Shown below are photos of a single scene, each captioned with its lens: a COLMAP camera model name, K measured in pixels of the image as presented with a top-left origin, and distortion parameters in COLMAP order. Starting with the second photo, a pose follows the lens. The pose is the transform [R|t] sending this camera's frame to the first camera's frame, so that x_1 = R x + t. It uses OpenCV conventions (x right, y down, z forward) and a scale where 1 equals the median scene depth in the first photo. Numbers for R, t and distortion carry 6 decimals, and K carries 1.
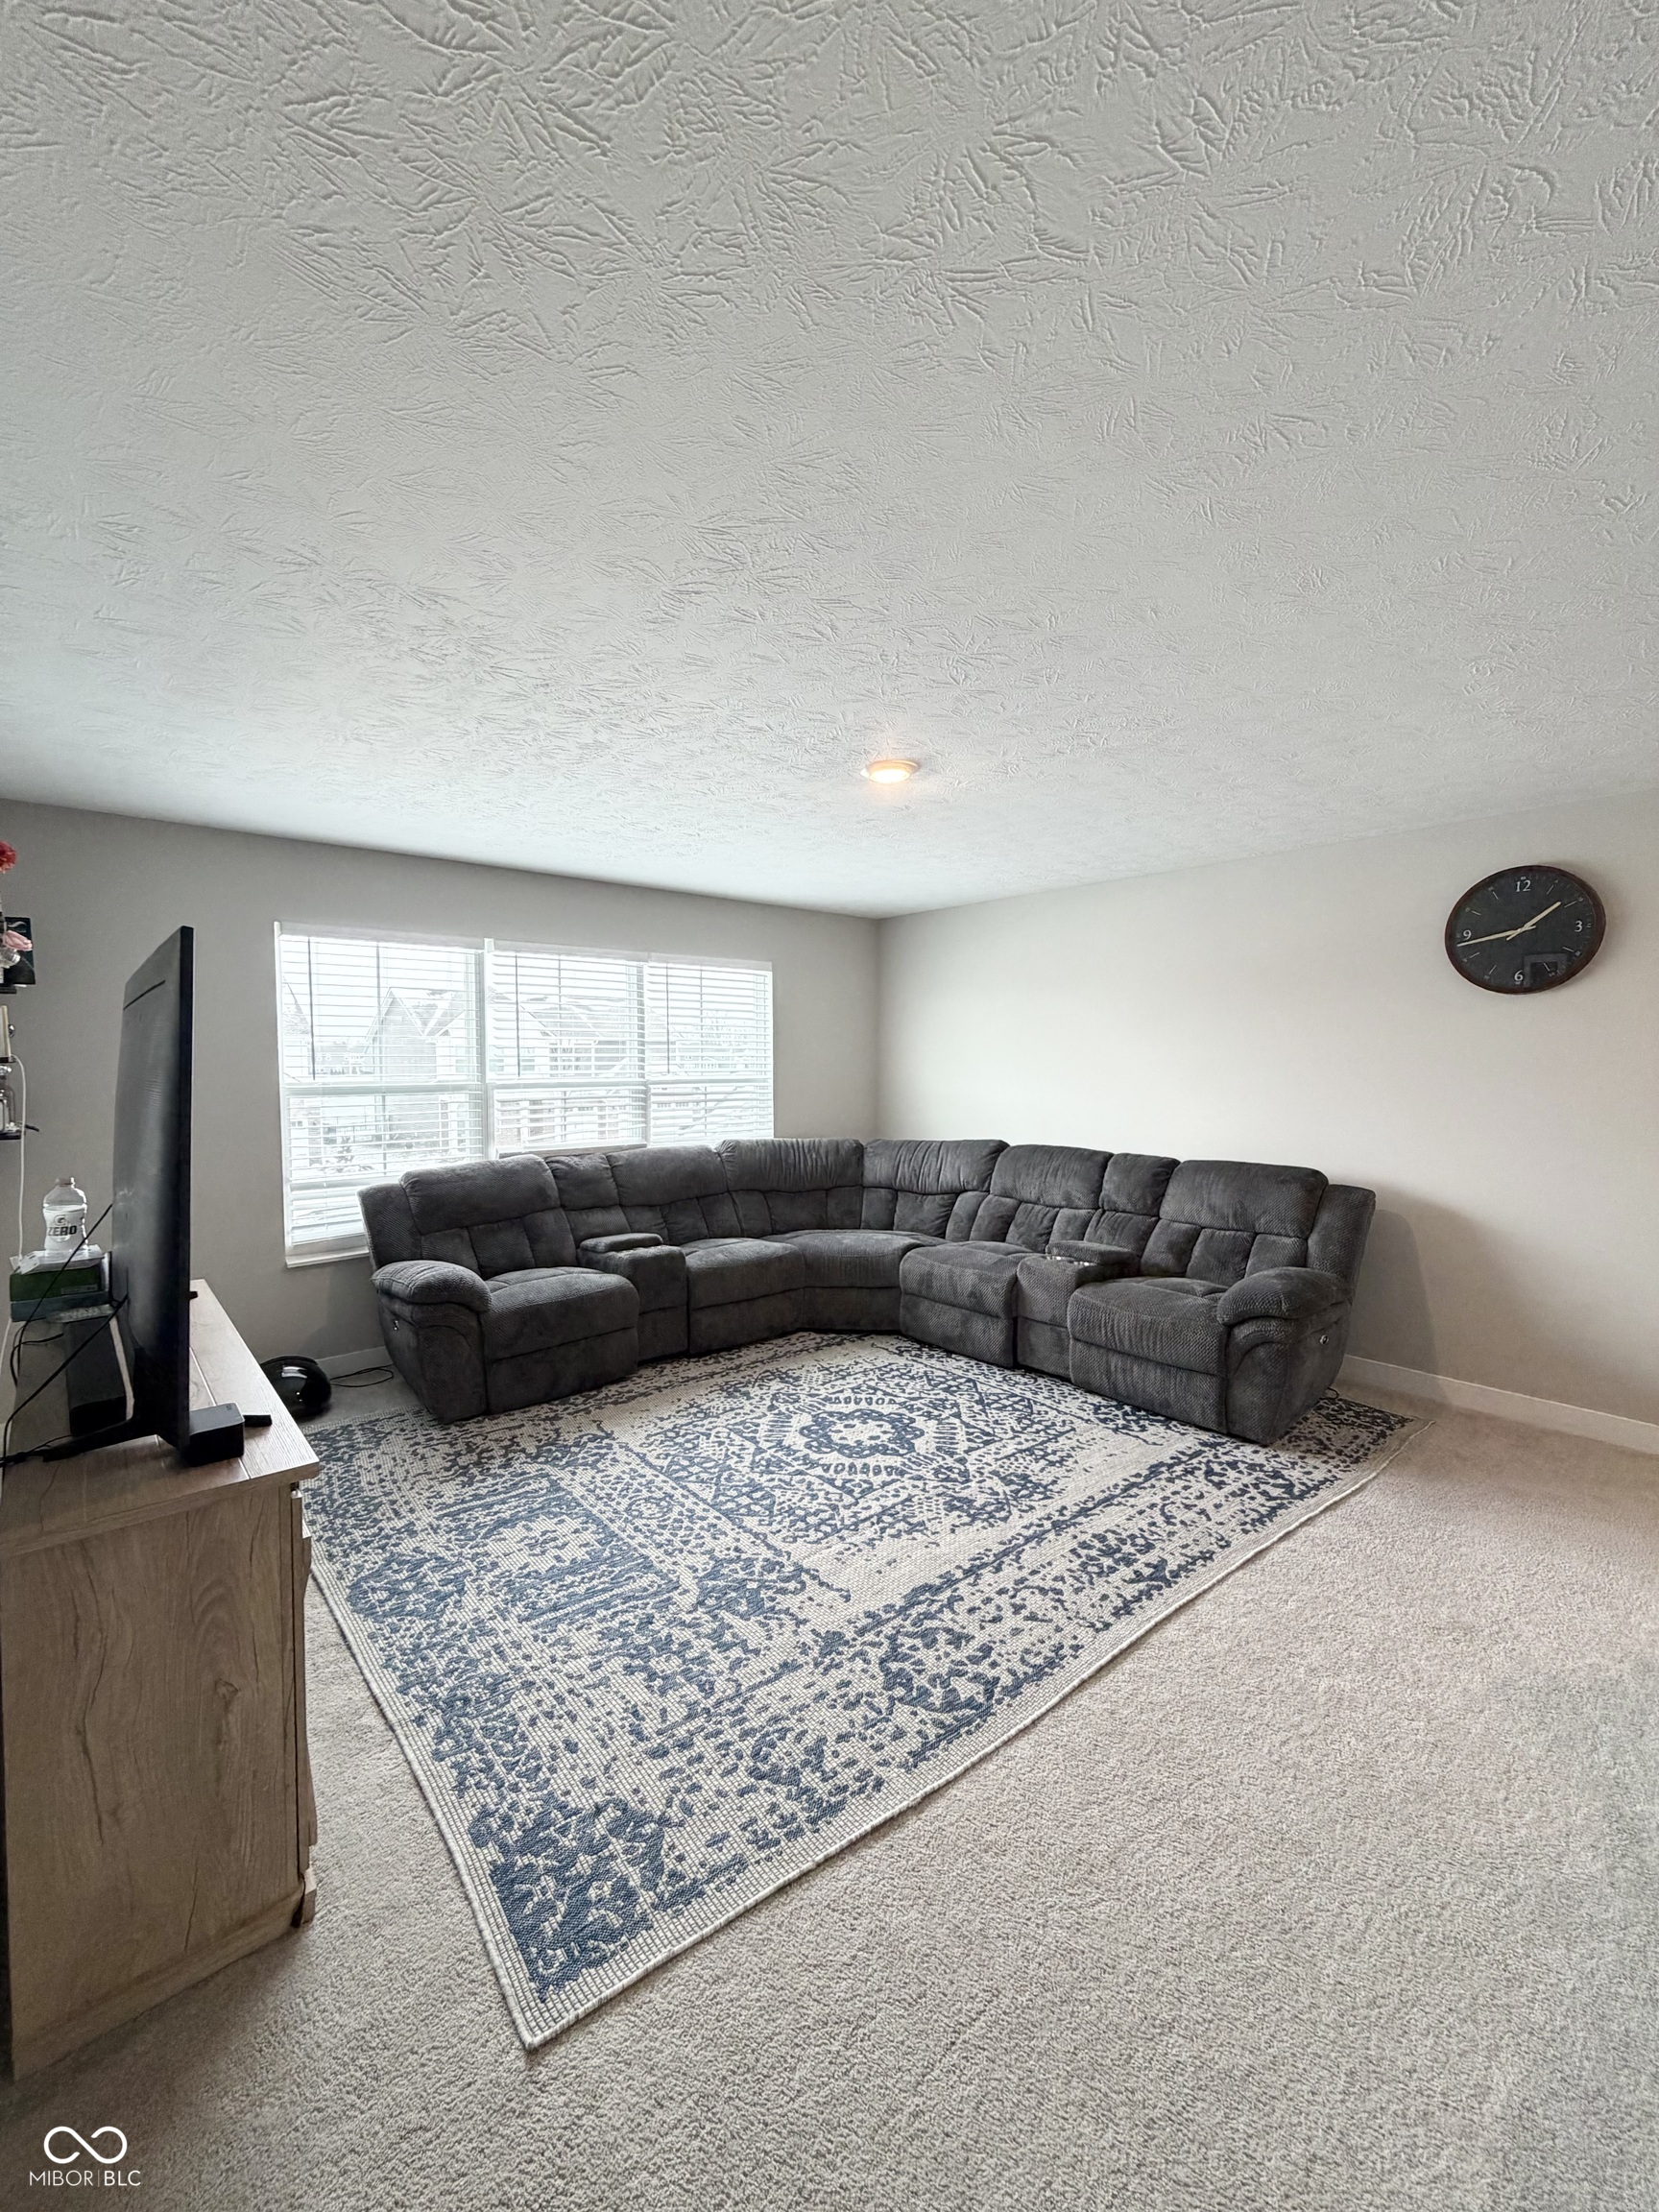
lens RADIAL K [[880.3, 0, 828.2], [0, 880.3, 1112.2], [0, 0, 1]] dist [0.000462, 0.000057]
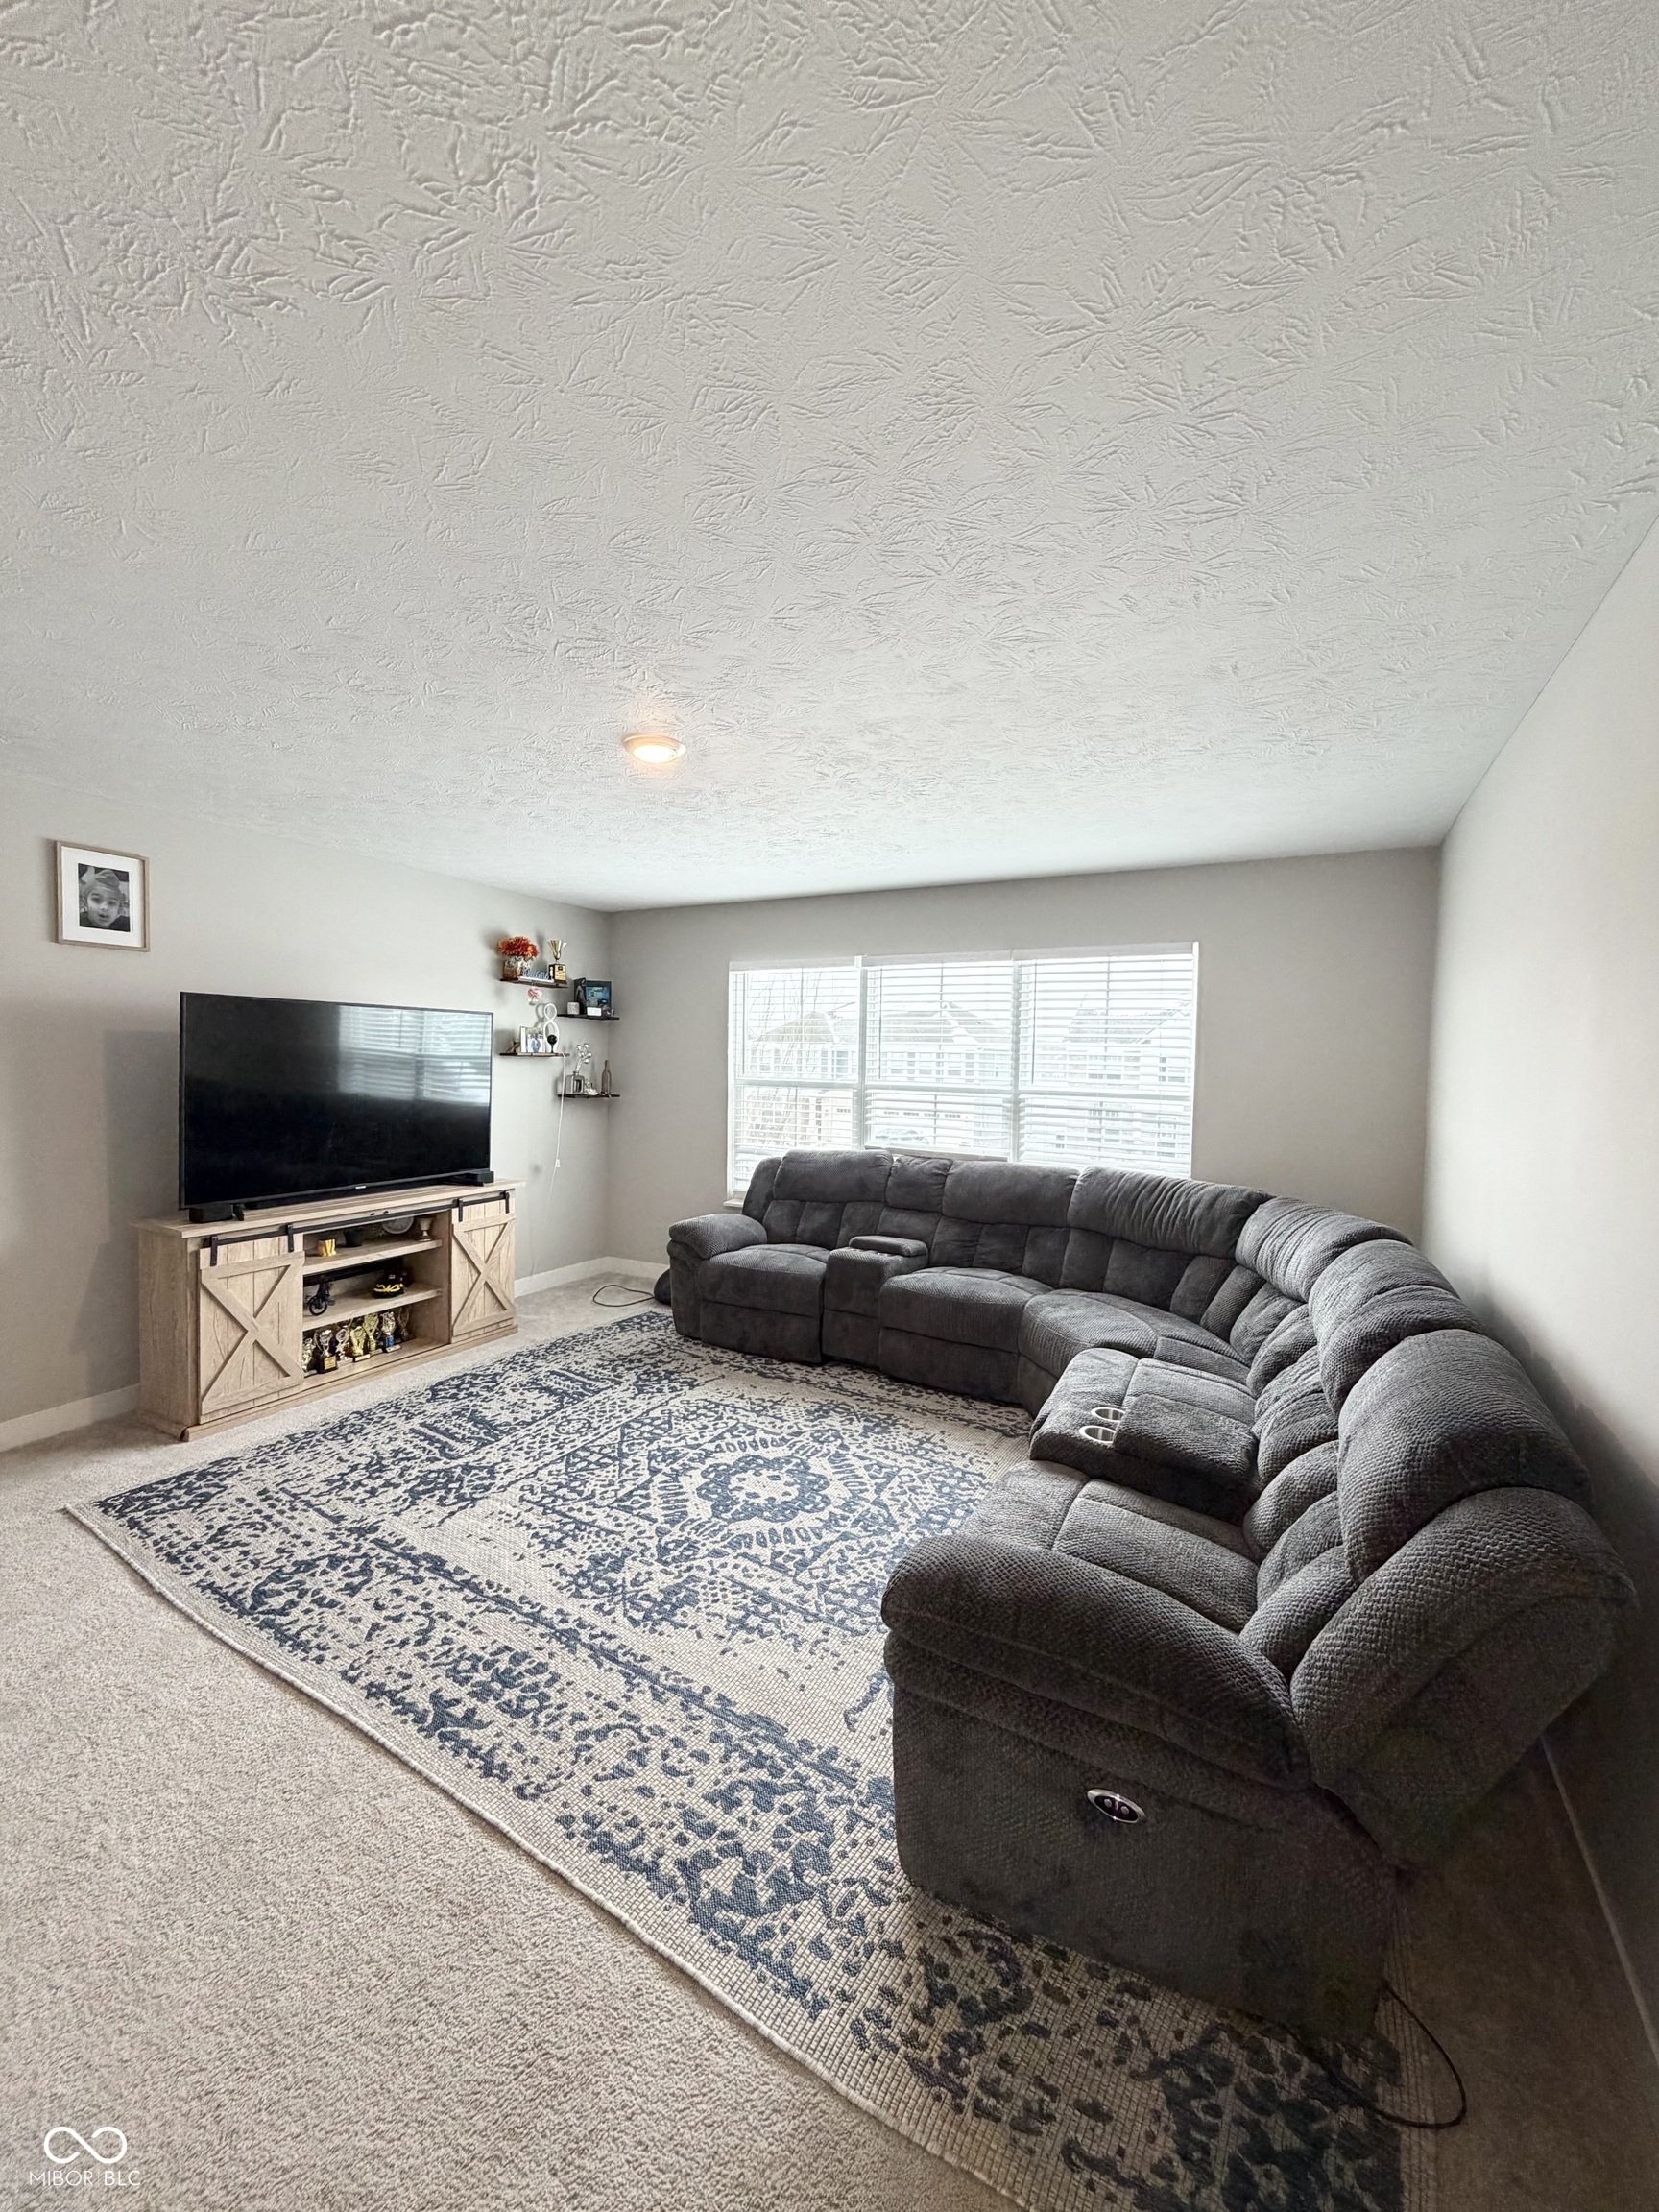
lens RADIAL K [[880.3, 0, 829.3], [0, 880.3, 1089.8], [0, 0, 1]] dist [0.000462, 0.000057]
pose [[0.354003, 0.043289, -0.934242, 0.985306], [-0.080313, 0.996645, 0.015748, -0.057250], [0.931789, 0.069457, 0.356292, 0.820827]]
